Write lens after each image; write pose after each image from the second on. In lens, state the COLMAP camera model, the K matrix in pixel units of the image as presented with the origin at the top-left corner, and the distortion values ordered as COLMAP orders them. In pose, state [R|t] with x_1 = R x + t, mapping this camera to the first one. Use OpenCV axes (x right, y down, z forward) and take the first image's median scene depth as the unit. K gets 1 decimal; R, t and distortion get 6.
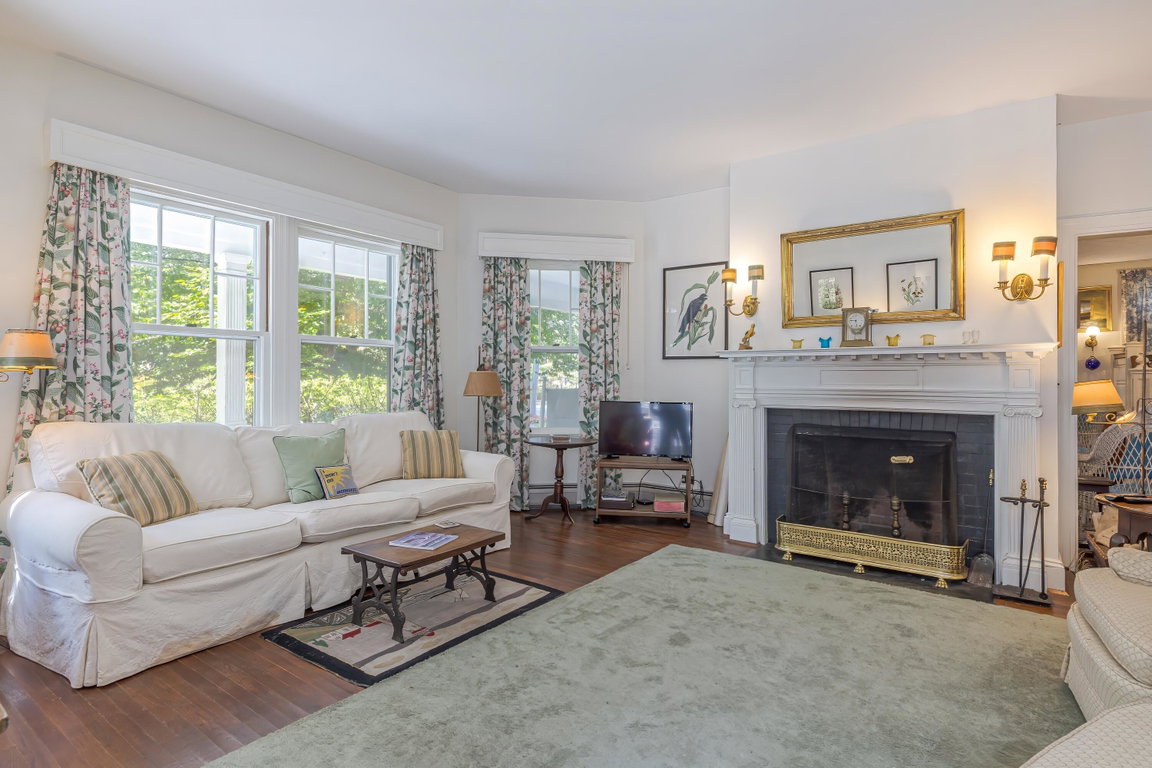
lens RADIAL K [[596.6, 0, 582.2], [0, 596.6, 378.6], [0, 0, 1]] dist [-0.000223, 0.000509]
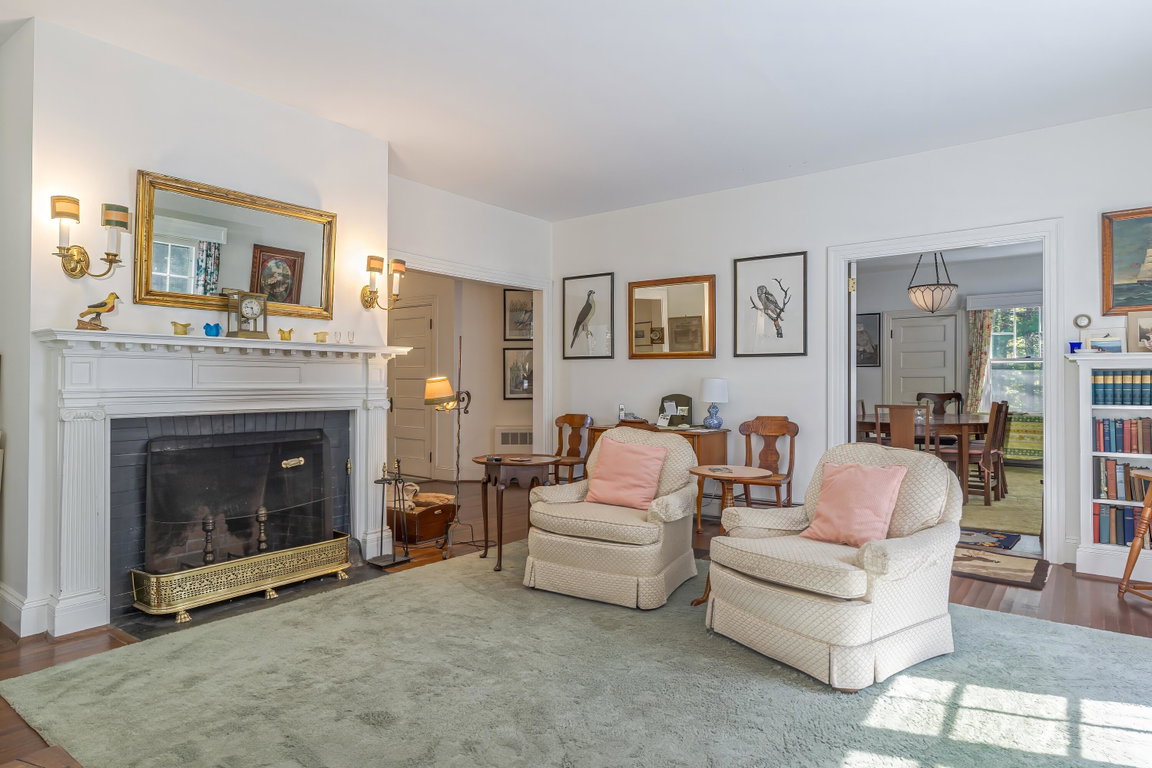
lens RADIAL K [[667.1, 0, 577.6], [0, 667.1, 374.8], [0, 0, 1]] dist [0.006766, 0.000314]
pose [[0.013822, 0.003808, 0.999897, -0.533503], [-0.008287, 0.999959, -0.003694, -0.001926], [-0.999870, -0.008235, 0.013853, 0.565951]]
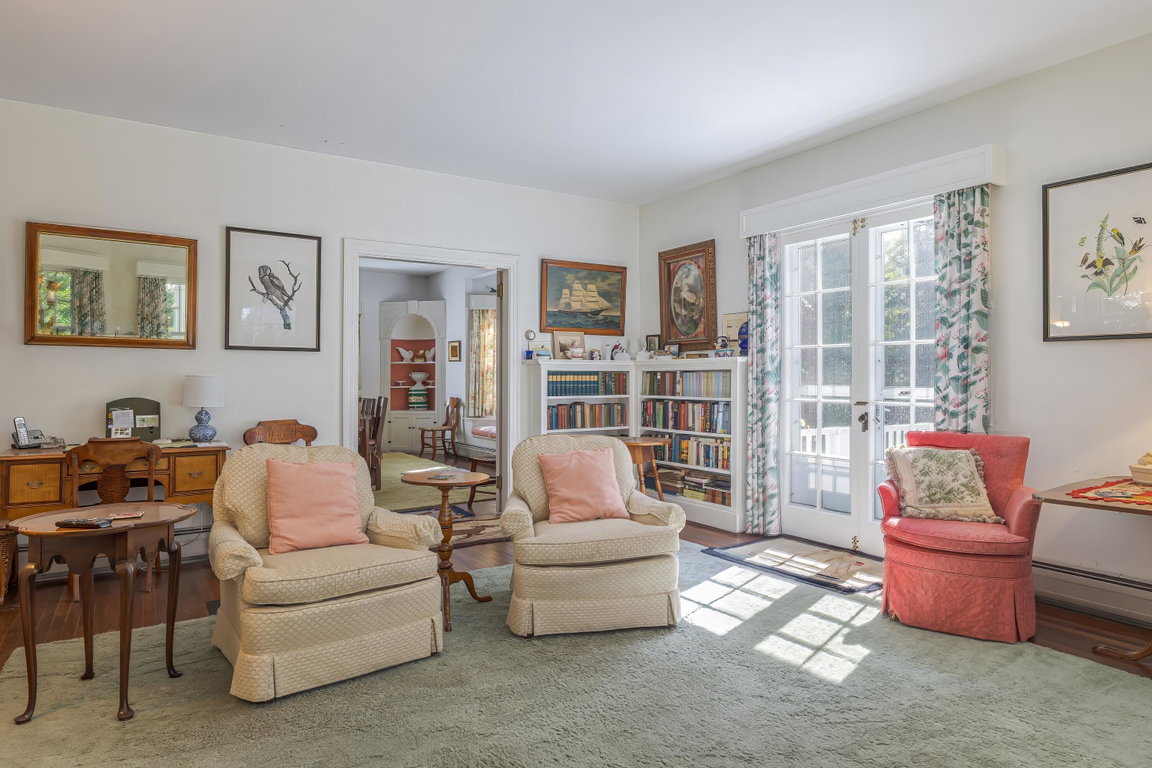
lens RADIAL K [[681.3, 0, 581.5], [0, 681.3, 381.8], [0, 0, 1]] dist [0.001227, 0.000089]
pose [[-0.936808, -0.006912, 0.349776, -0.017868], [-0.007722, 0.999970, -0.000922, 0.004351], [-0.349759, -0.003564, -0.936833, 1.190464]]
